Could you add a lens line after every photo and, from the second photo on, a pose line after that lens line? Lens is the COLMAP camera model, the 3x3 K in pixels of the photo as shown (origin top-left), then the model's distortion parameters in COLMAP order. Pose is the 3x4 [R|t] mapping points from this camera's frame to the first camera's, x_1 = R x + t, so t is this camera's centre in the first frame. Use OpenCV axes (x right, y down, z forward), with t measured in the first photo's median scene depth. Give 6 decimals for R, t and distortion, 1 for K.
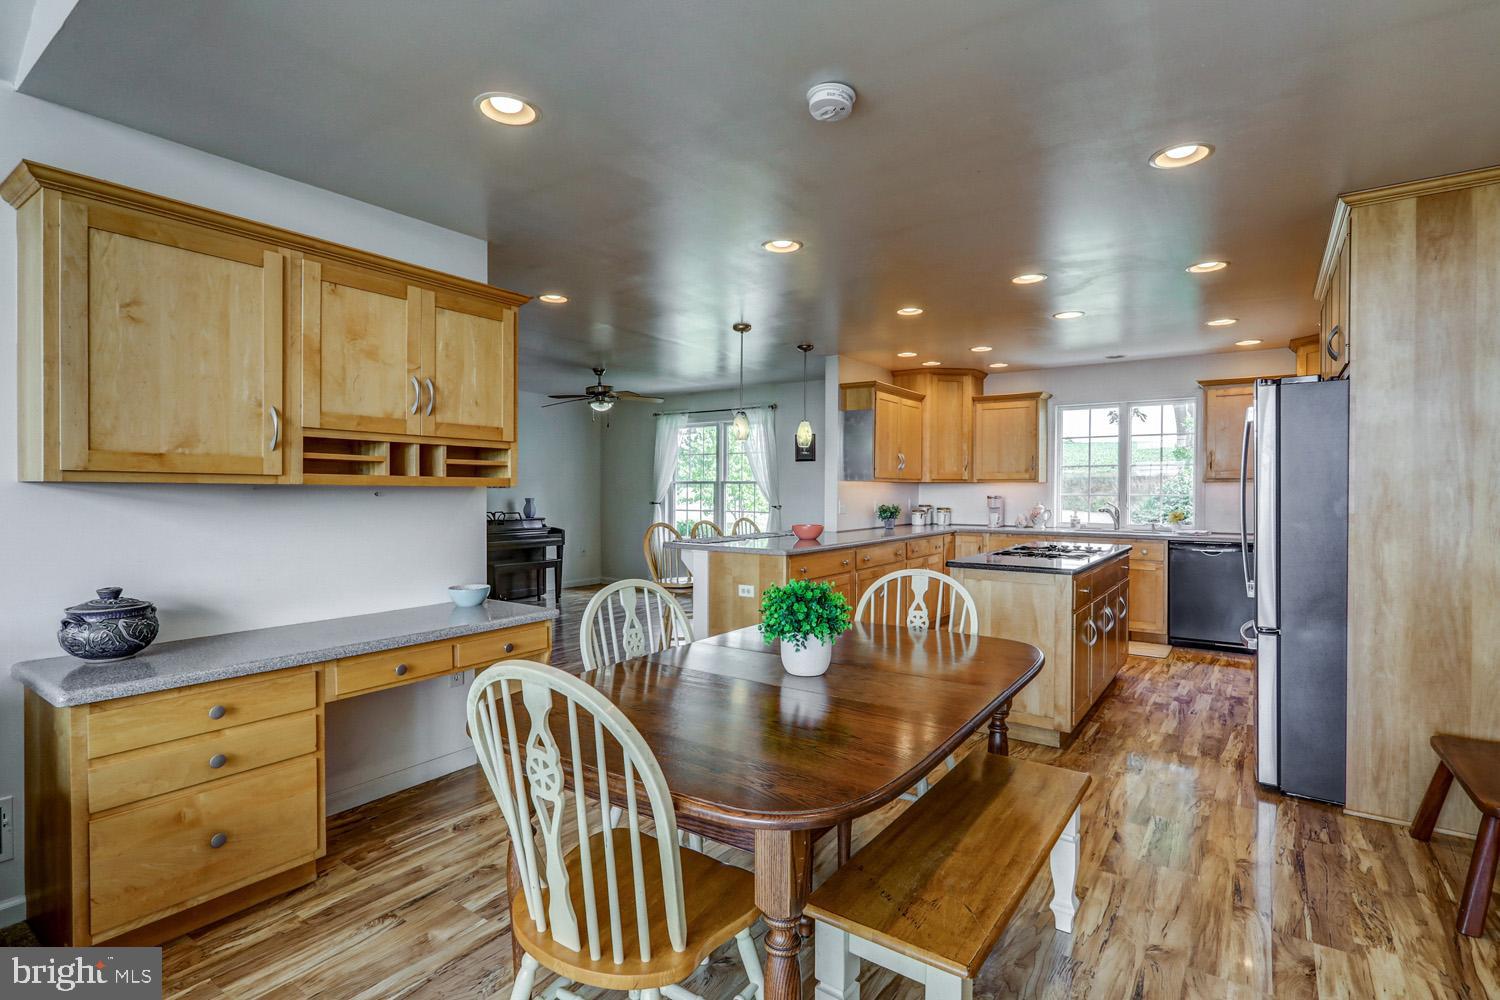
lens RADIAL K [[725.4, 0, 752.4], [0, 725.4, 493.0], [0, 0, 1]] dist [-0.005786, 0.001933]
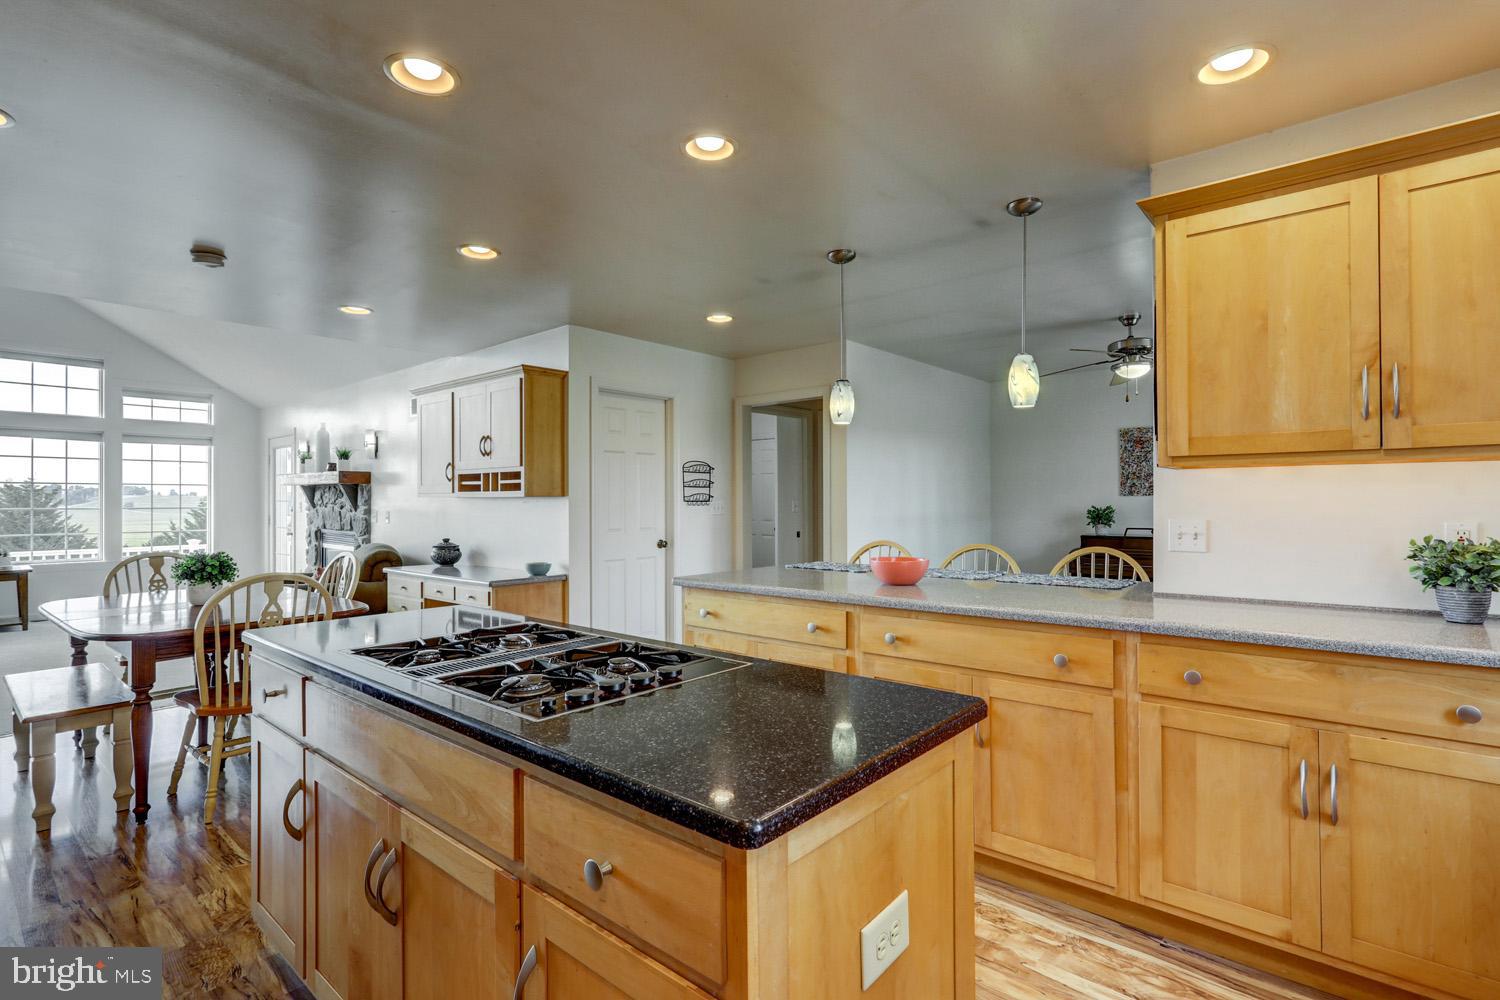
lens RADIAL K [[725.4, 0, 746.9], [0, 725.4, 494.2], [0, 0, 1]] dist [-0.005786, 0.001933]
pose [[-0.097379, -0.010165, -0.995195, 0.512652], [-0.000916, 0.999948, -0.010124, -0.000309], [0.995247, -0.000074, -0.097383, 0.754515]]
